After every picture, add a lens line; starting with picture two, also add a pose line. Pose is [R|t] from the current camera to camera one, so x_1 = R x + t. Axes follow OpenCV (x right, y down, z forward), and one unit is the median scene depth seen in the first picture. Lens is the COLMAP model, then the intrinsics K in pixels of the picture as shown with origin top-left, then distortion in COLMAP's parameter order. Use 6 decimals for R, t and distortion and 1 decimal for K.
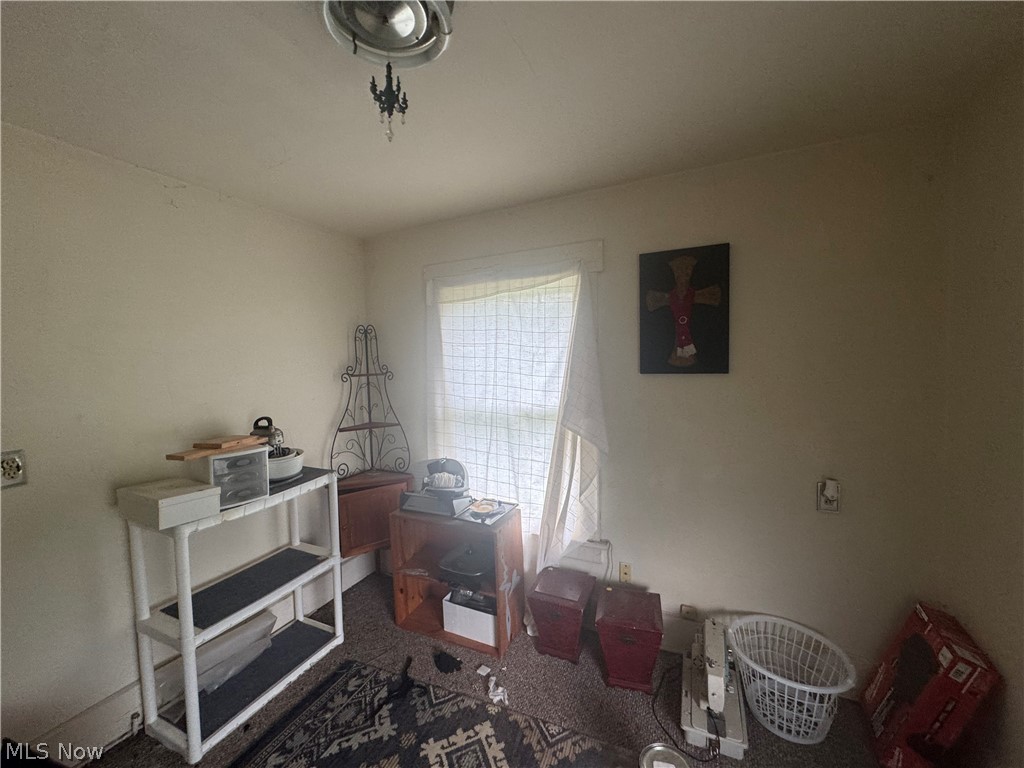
lens RADIAL K [[412.1, 0, 510.8], [0, 412.1, 382.9], [0, 0, 1]] dist [-0.003215, 0.001134]
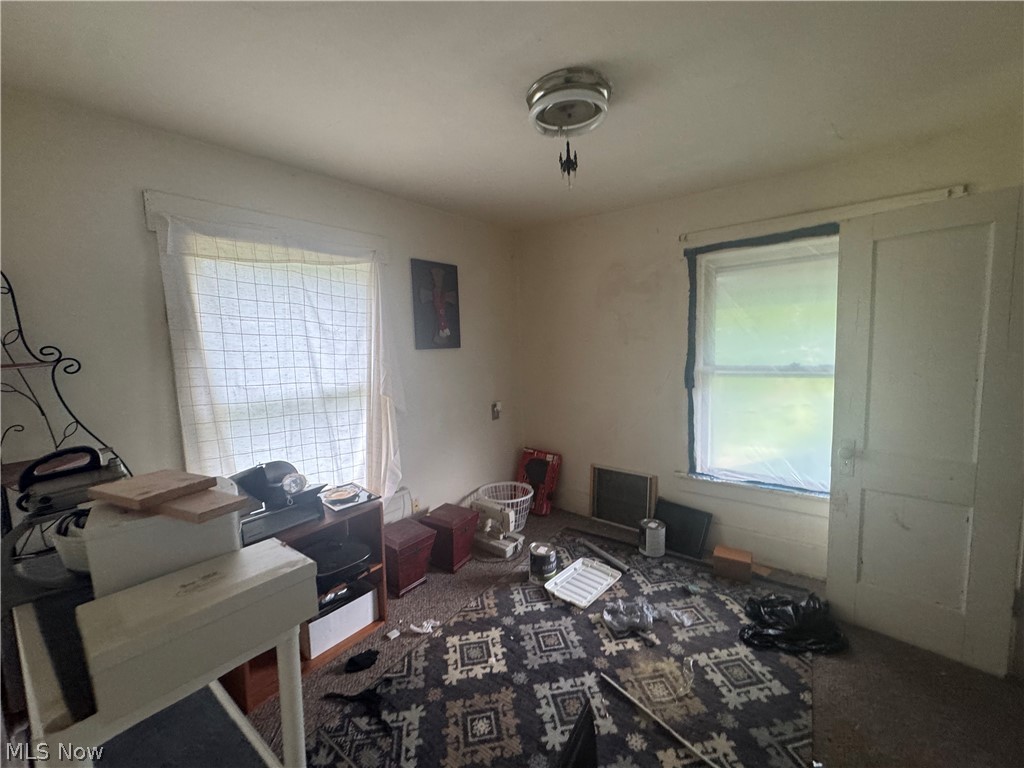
lens RADIAL K [[412.1, 0, 513.7], [0, 412.1, 380.6], [0, 0, 1]] dist [-0.003215, 0.001134]
pose [[0.218700, -0.079991, 0.972508, -0.999402], [0.077933, 0.994883, 0.064306, 0.017769], [-0.972675, 0.061726, 0.223815, 0.448959]]
